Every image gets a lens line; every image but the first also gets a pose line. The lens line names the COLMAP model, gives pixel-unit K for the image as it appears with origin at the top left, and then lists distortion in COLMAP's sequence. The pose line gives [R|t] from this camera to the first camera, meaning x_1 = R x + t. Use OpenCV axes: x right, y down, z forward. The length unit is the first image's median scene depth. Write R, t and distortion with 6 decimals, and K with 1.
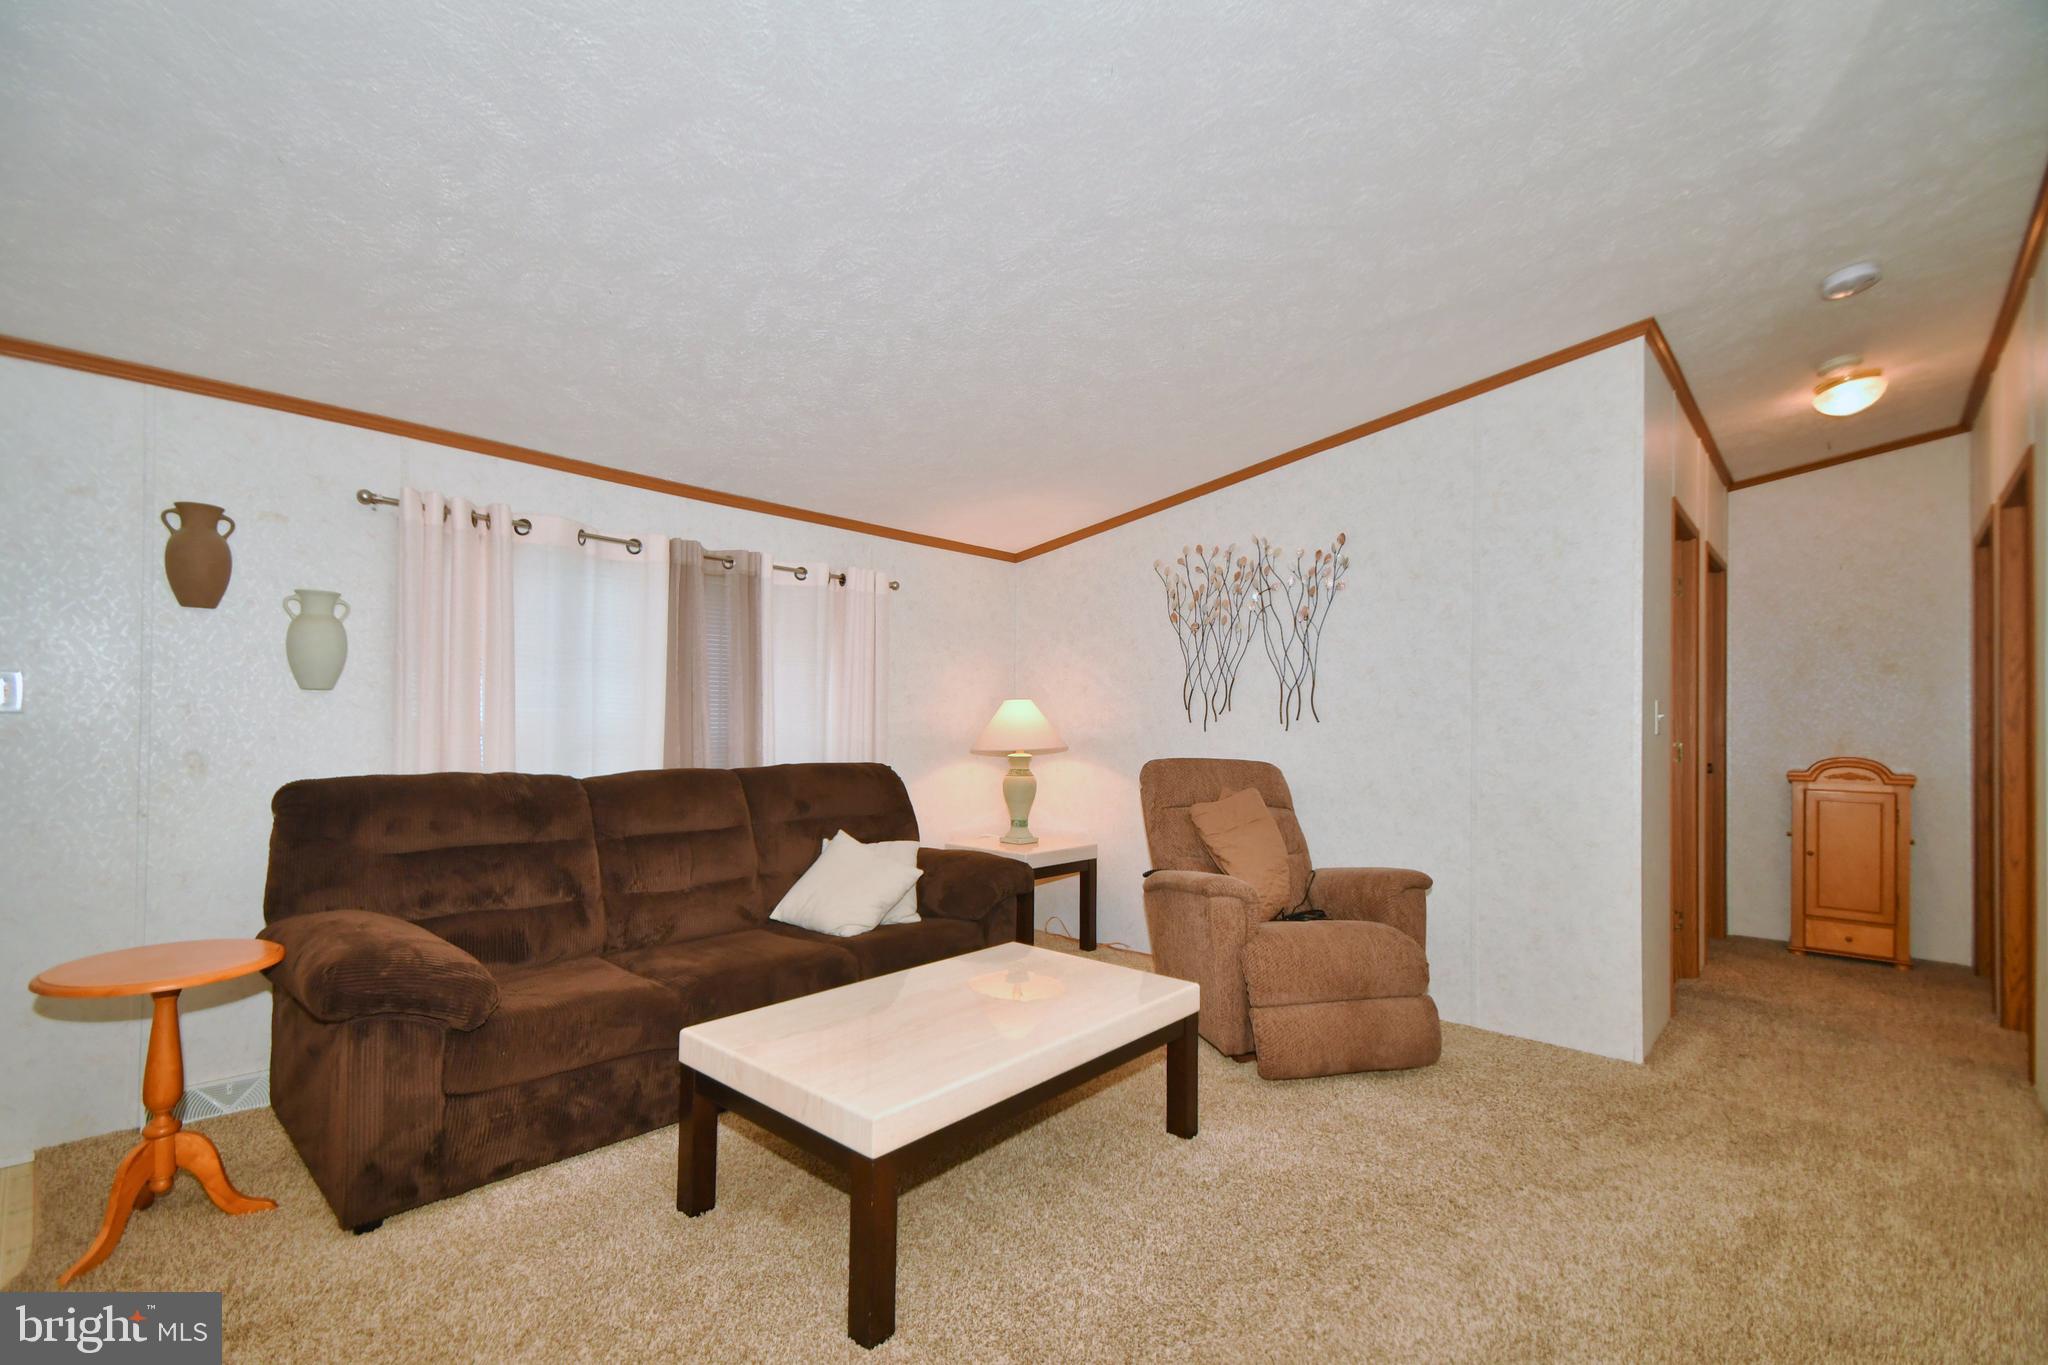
lens RADIAL K [[876.9, 0, 1002.8], [0, 876.9, 717.1], [0, 0, 1]] dist [0.002960, -0.000026]
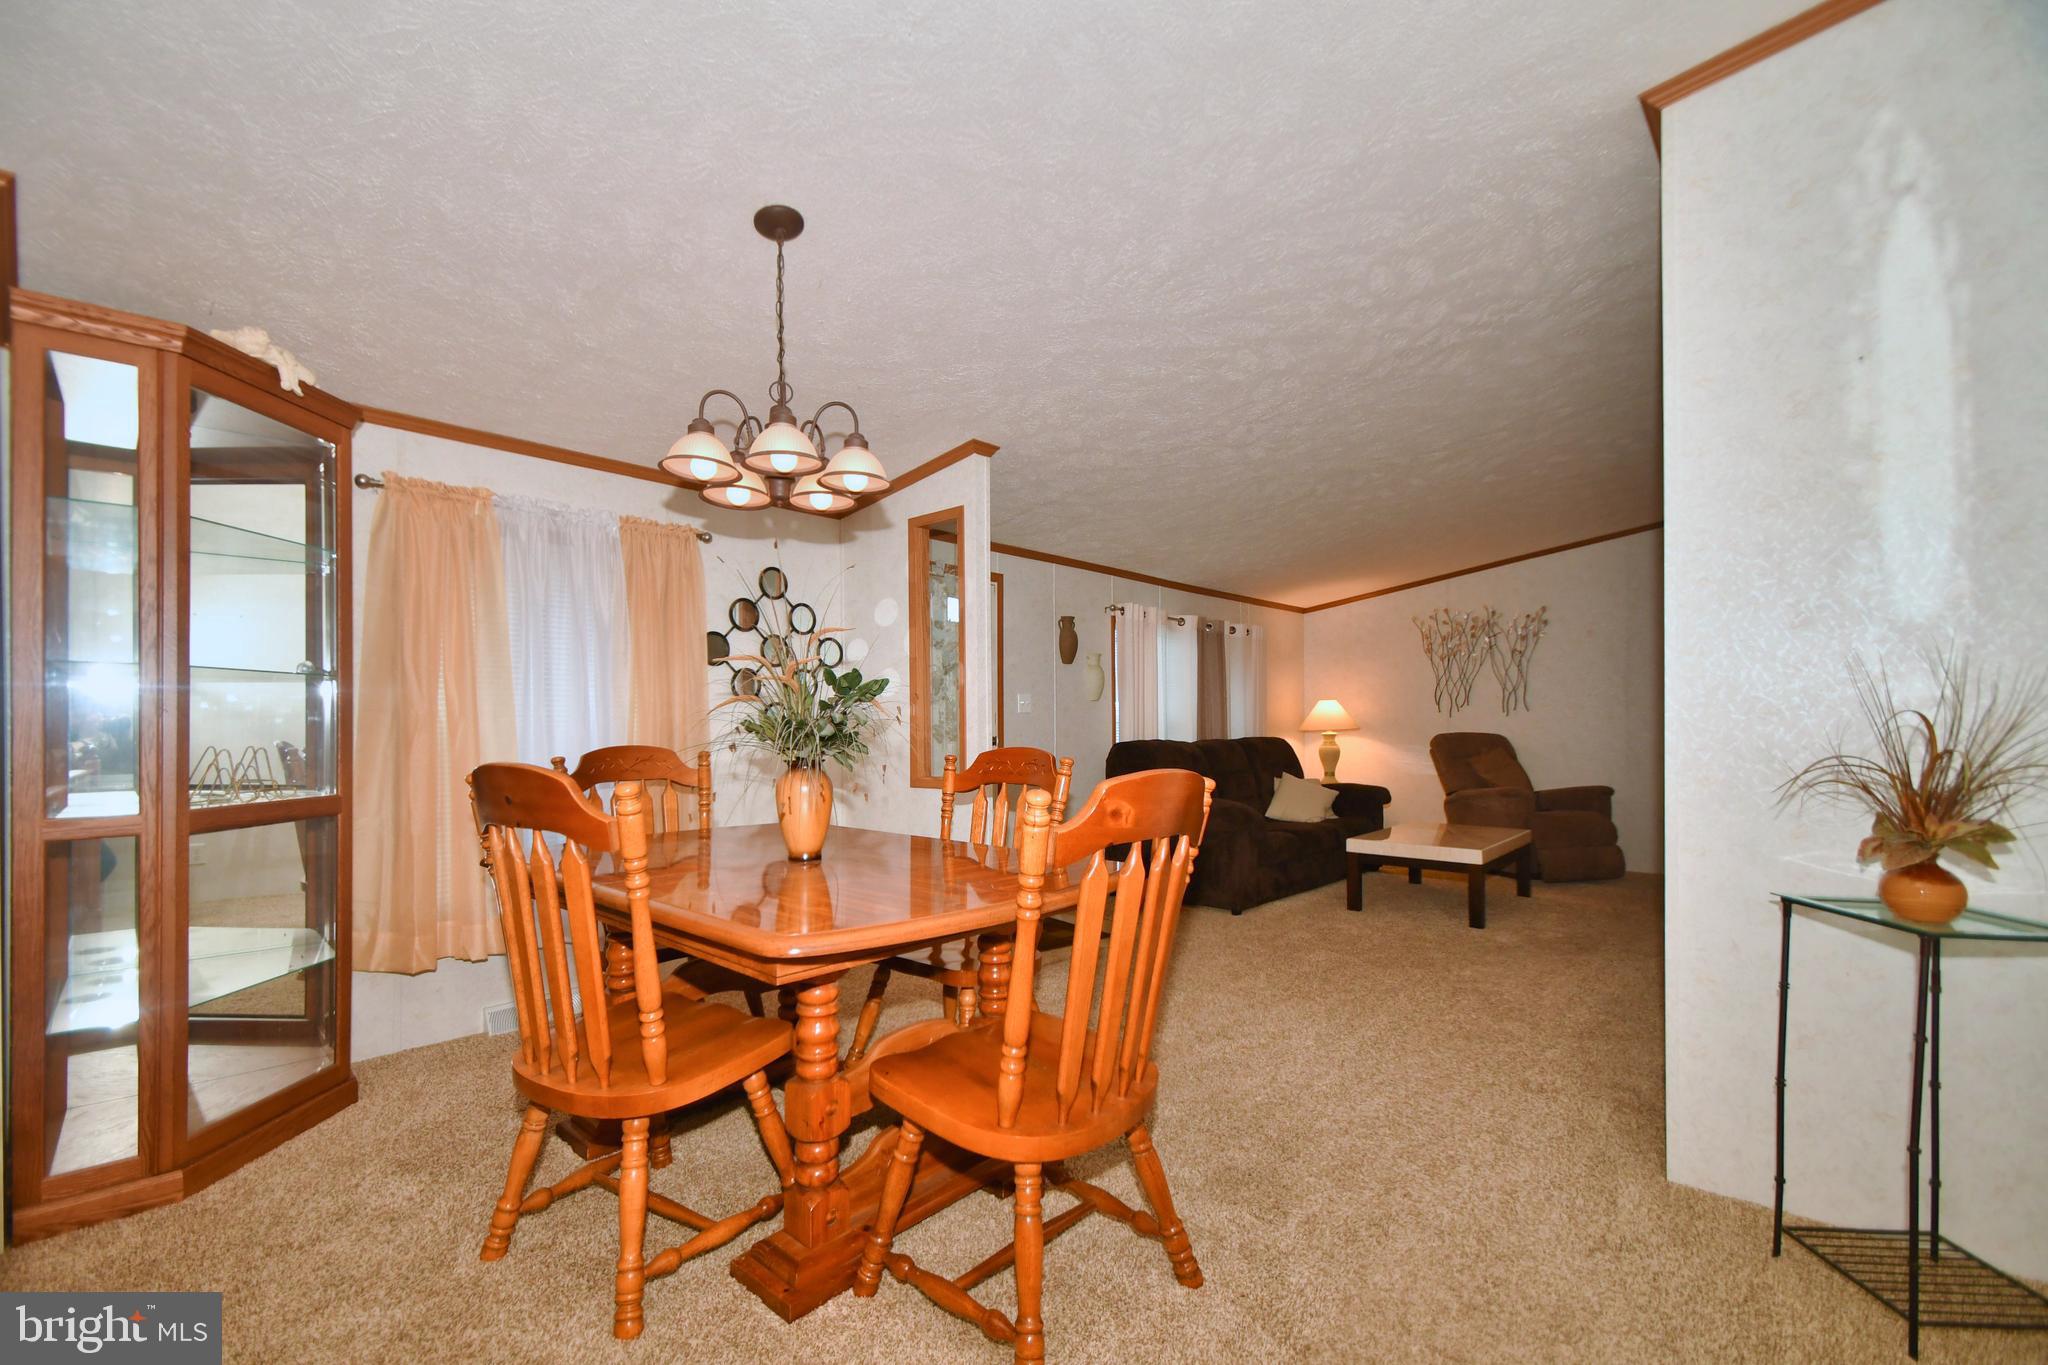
lens RADIAL K [[876.9, 0, 1002.8], [0, 876.9, 717.1], [0, 0, 1]] dist [0.002960, -0.000026]
pose [[0.999841, -0.014087, 0.010888, -0.717371], [0.014063, 0.999899, 0.002243, -0.000754], [-0.010919, -0.002090, 0.999938, -0.758743]]
